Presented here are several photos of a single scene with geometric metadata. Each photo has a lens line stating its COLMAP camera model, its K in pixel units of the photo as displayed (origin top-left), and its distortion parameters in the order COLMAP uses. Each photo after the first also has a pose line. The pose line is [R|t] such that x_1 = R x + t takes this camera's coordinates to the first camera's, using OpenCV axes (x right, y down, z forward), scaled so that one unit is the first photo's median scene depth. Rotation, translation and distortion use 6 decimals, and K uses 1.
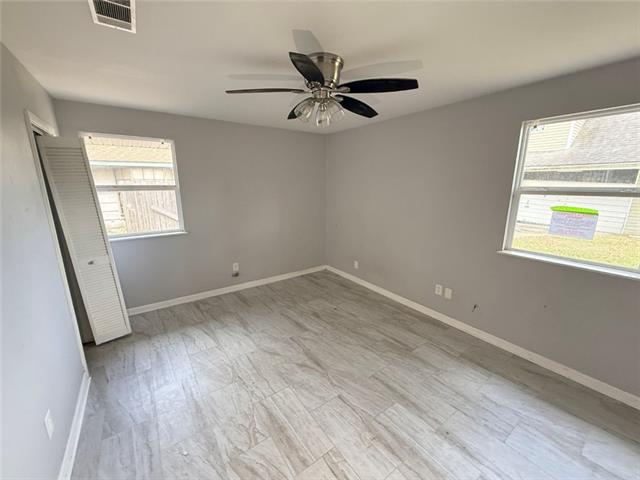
lens RADIAL K [[255.5, 0, 320.8], [0, 255.5, 241.8], [0, 0, 1]] dist [-0.001478, -0.000315]
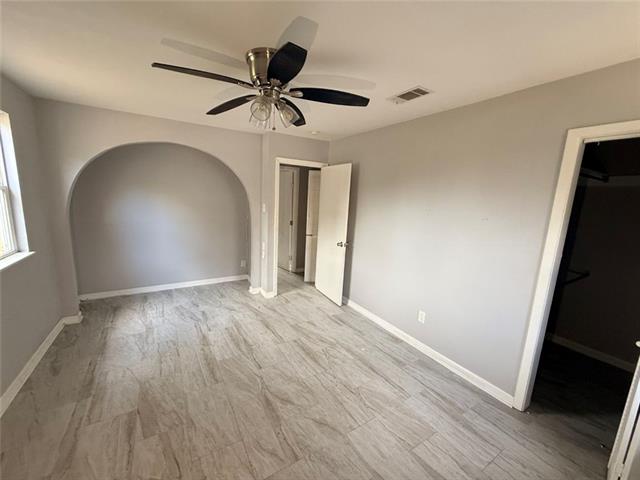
lens RADIAL K [[255.5, 0, 321.6], [0, 255.5, 240.9], [0, 0, 1]] dist [-0.001478, -0.000315]
pose [[-0.996712, -0.058094, 0.056480, -0.230876], [-0.031556, 0.920363, 0.389789, -0.390593], [-0.074626, 0.386725, -0.919170, 1.742267]]
